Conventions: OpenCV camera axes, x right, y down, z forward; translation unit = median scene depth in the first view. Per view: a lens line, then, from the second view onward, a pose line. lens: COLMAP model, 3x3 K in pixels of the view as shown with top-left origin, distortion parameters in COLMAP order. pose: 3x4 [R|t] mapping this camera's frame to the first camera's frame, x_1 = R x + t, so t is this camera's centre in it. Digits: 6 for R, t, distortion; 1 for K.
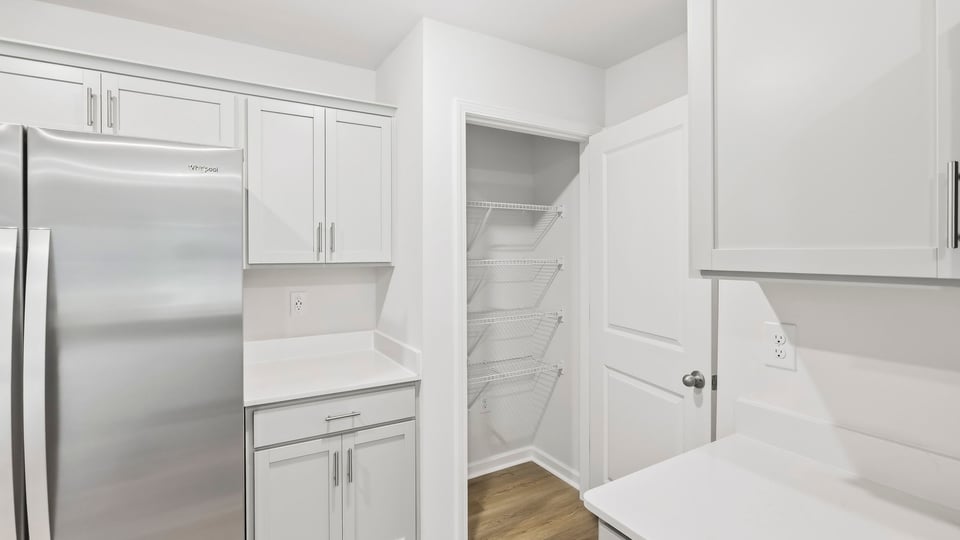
lens RADIAL K [[442.5, 0, 480.5], [0, 442.5, 255.6], [0, 0, 1]] dist [-0.014354, 0.005657]
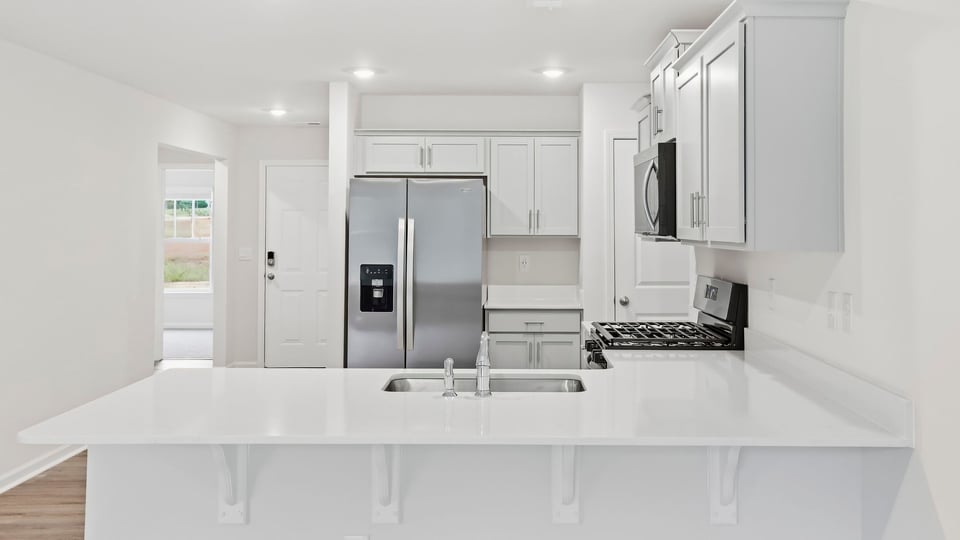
lens RADIAL K [[909.2, 0, 517.8], [0, 909.2, 223.5], [0, 0, 1]] dist [0.038520, 0.000000]
pose [[0.860516, 0.002680, -0.509416, 1.351971], [-0.009166, 0.999906, -0.010223, 0.009659], [0.509341, 0.013466, 0.860460, -1.971483]]
